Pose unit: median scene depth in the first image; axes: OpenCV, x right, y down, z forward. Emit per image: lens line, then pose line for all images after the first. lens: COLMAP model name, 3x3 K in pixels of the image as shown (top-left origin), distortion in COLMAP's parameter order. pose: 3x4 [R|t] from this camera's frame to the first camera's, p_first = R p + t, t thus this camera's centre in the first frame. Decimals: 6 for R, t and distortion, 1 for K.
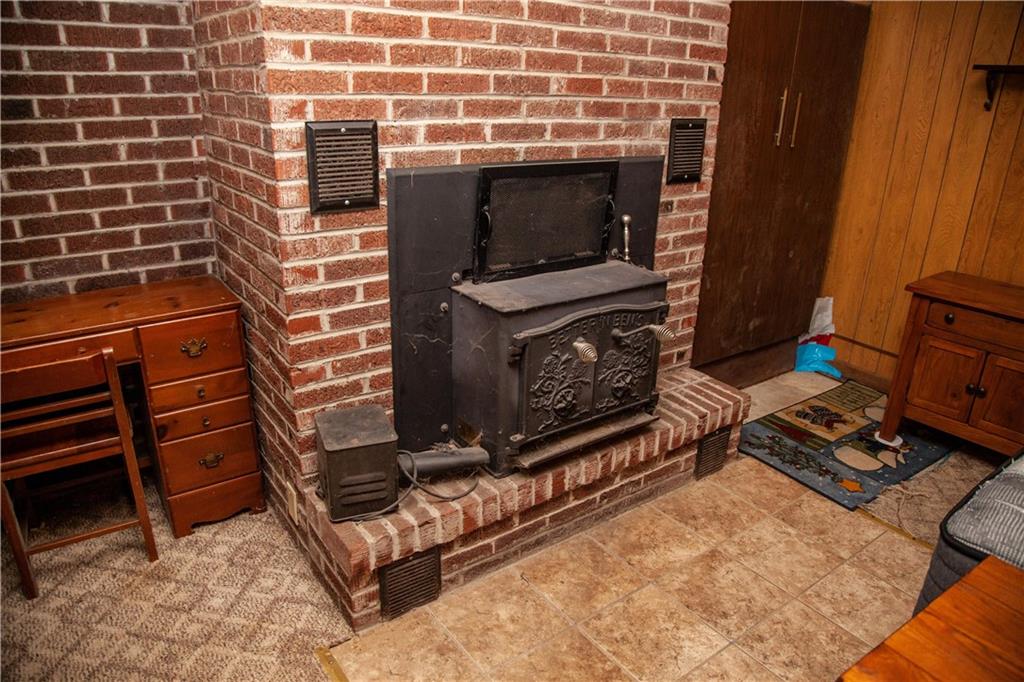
lens RADIAL K [[694.0, 0, 512.4], [0, 694.0, 344.7], [0, 0, 1]] dist [-0.122310, 0.062413]
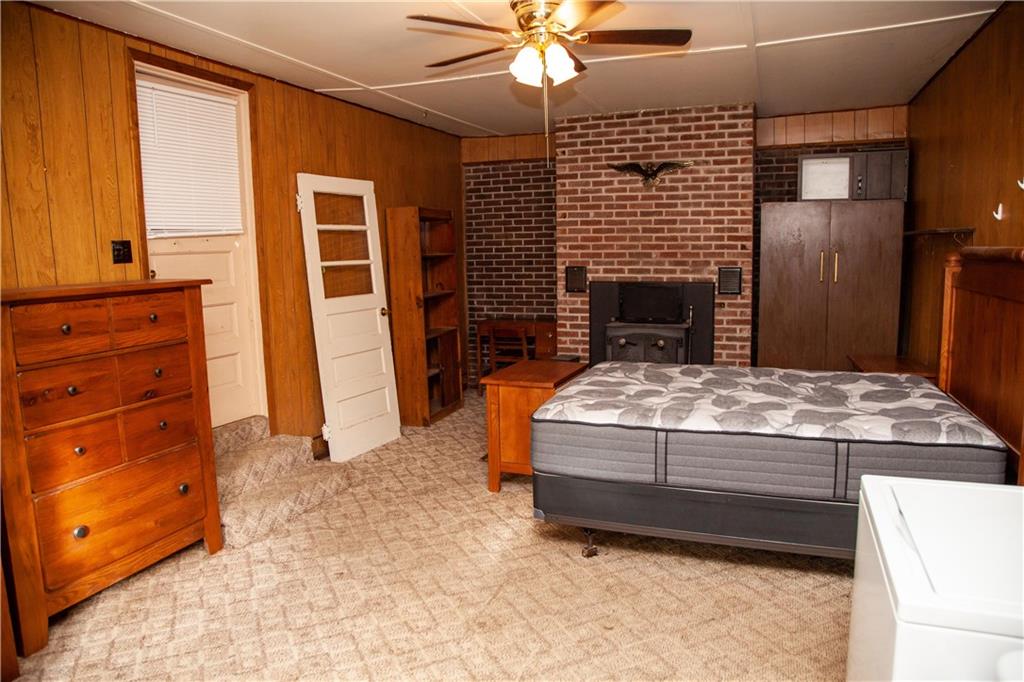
lens RADIAL K [[694.0, 0, 512.4], [0, 694.0, 341.8], [0, 0, 1]] dist [-0.122310, 0.062413]
pose [[0.544436, 0.074846, -0.835456, 2.198803], [-0.276925, 0.956204, -0.094798, 0.399735], [0.791771, 0.282970, 0.541319, -0.910403]]
